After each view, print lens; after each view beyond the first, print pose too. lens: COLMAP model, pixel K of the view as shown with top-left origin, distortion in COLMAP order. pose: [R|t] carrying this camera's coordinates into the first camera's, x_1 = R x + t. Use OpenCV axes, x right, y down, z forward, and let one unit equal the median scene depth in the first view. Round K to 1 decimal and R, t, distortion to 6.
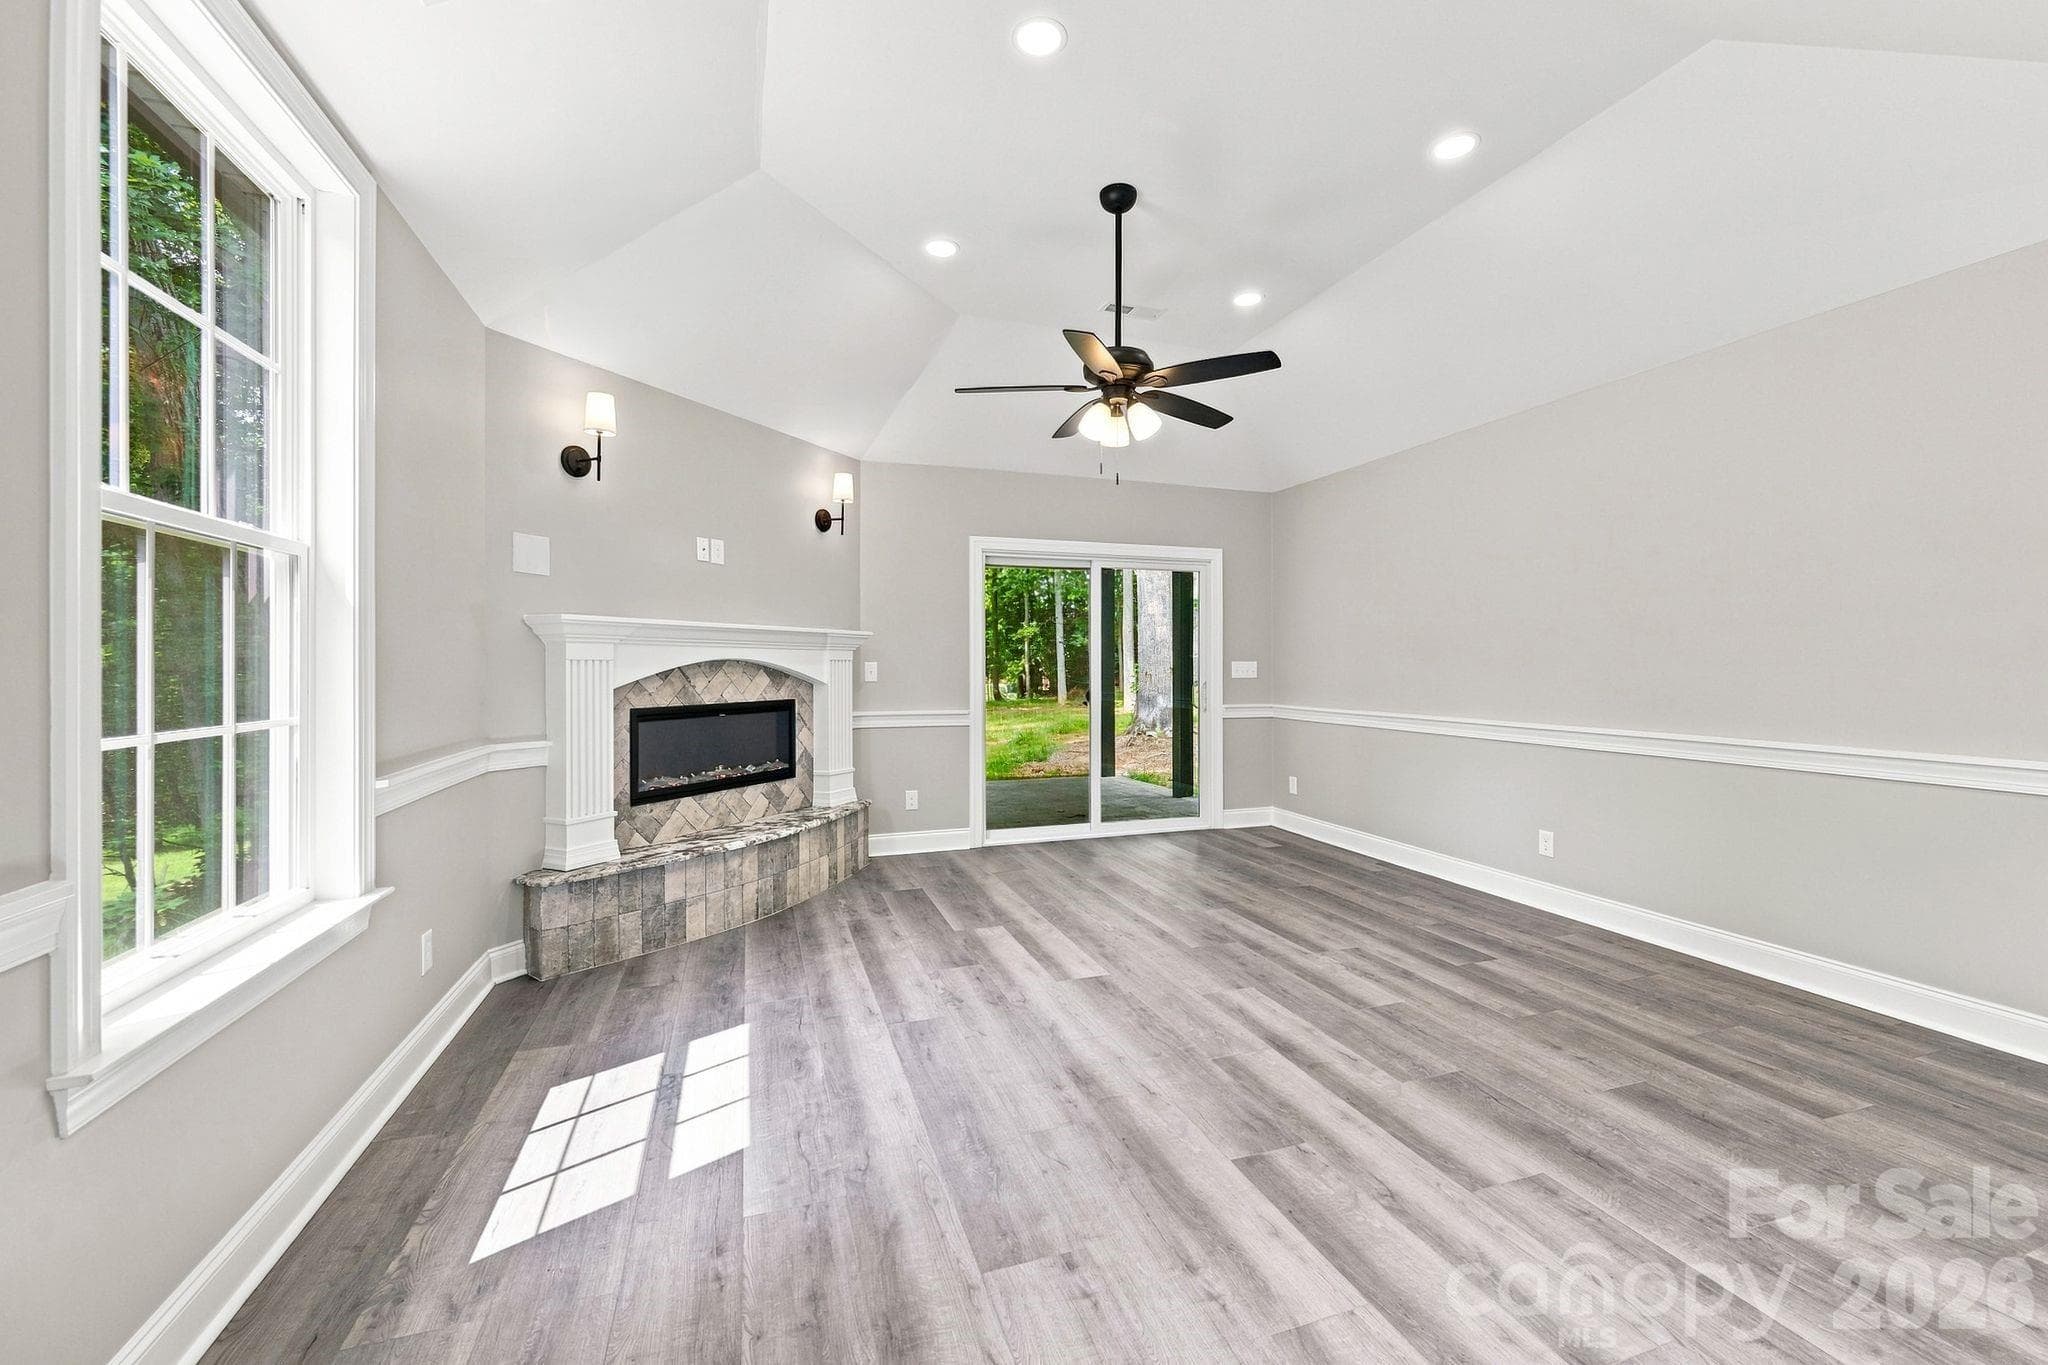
lens RADIAL K [[791.7, 0, 1037.0], [0, 791.7, 672.4], [0, 0, 1]] dist [0.002827, -0.000115]
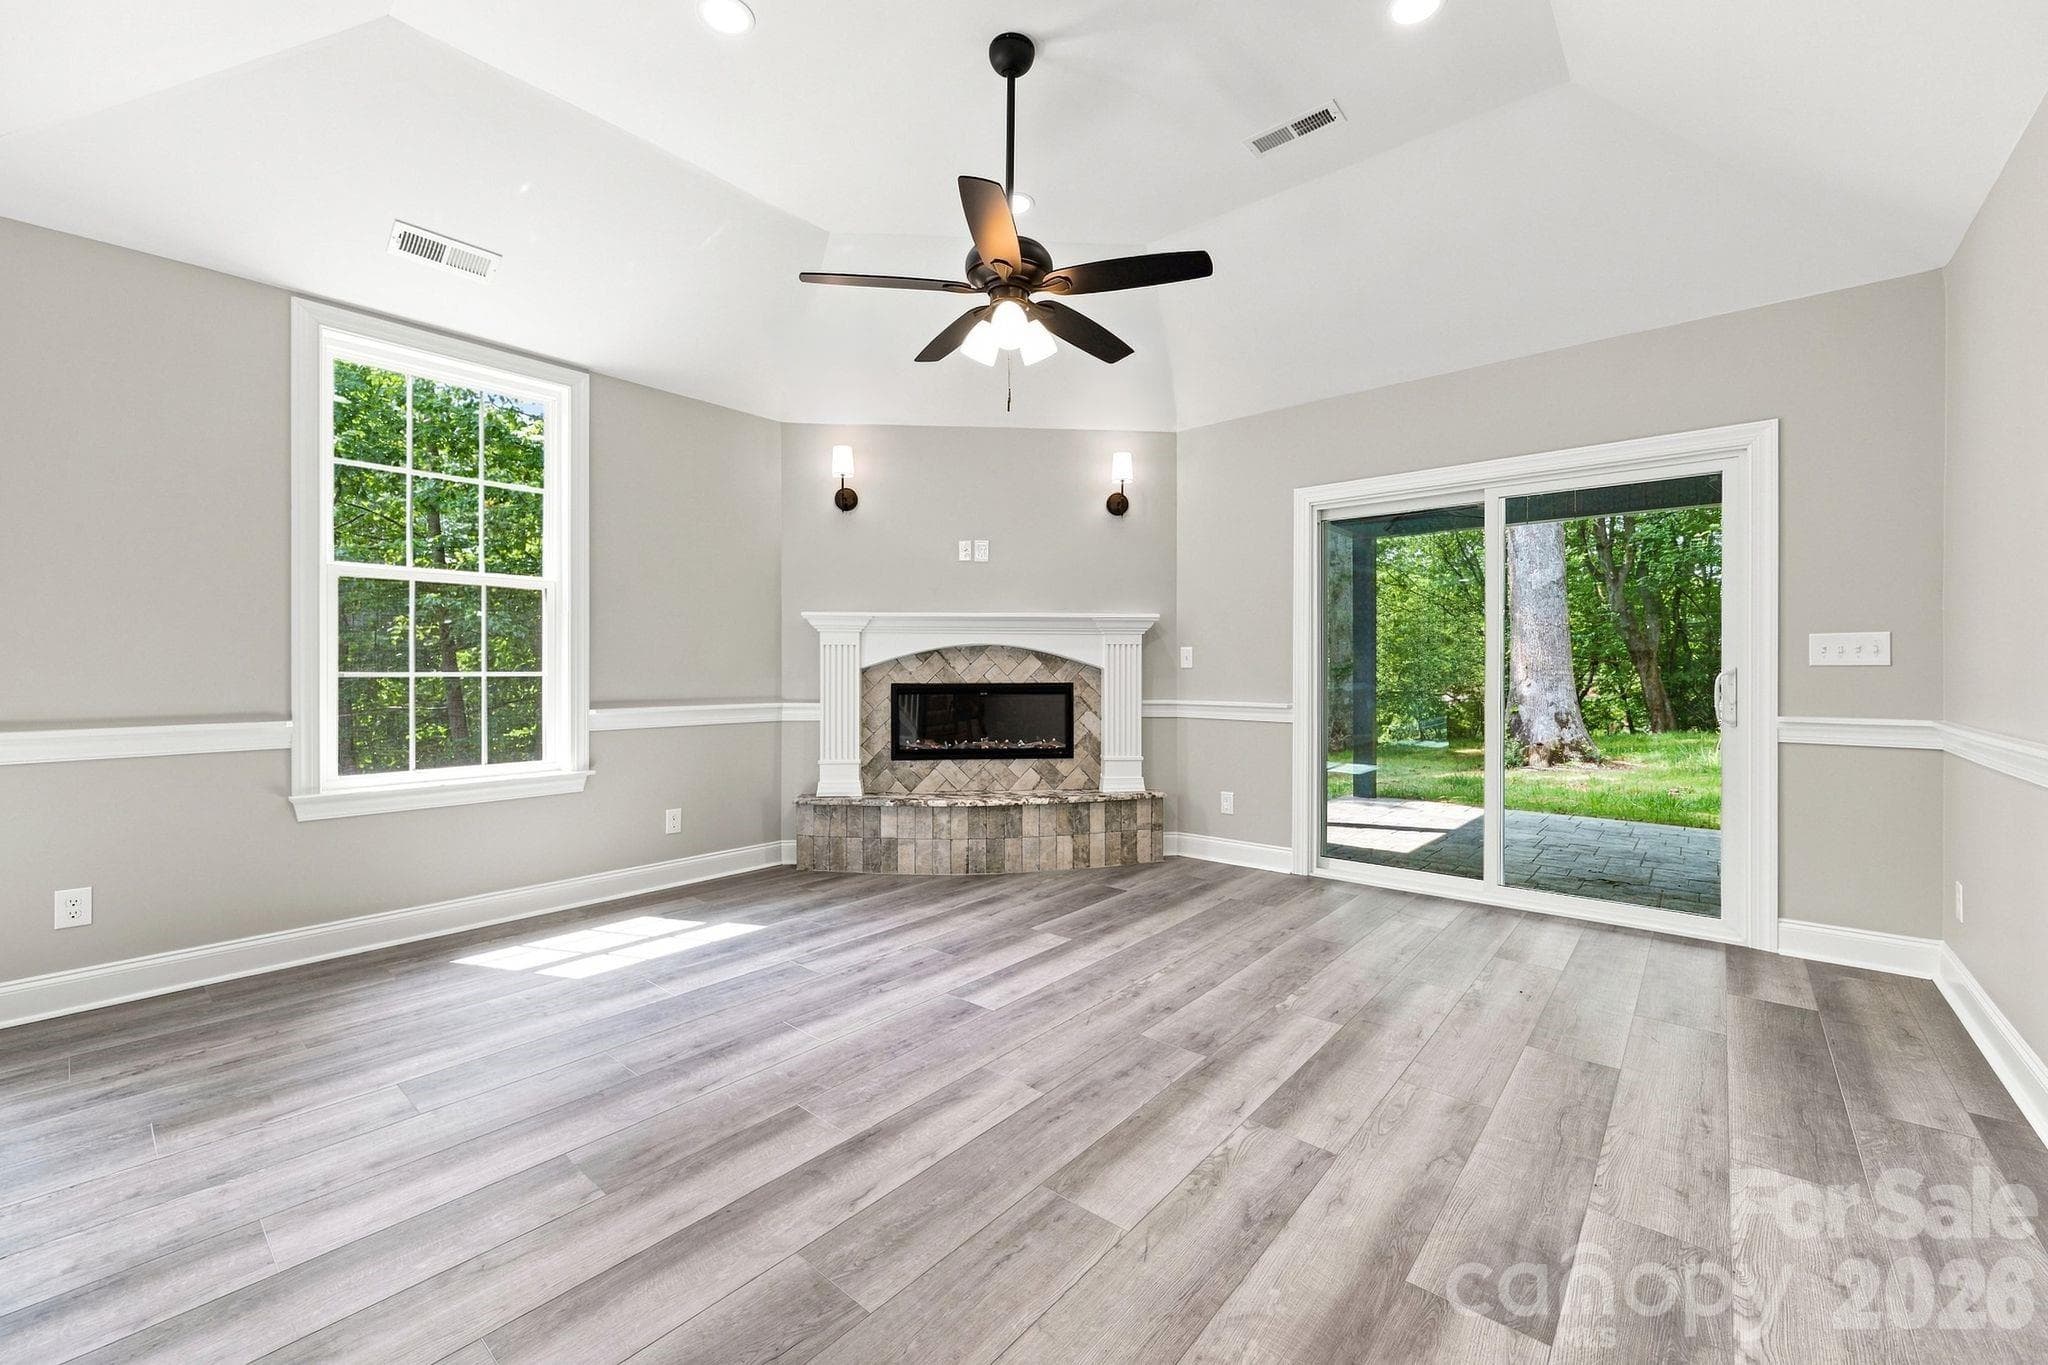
lens RADIAL K [[791.7, 0, 1026.5], [0, 791.7, 678.9], [0, 0, 1]] dist [0.002827, -0.000115]
pose [[0.532988, 0.013621, -0.846013, 0.677687], [-0.007275, 0.999907, 0.011516, 0.021740], [0.846092, 0.000016, 0.533037, 0.496168]]
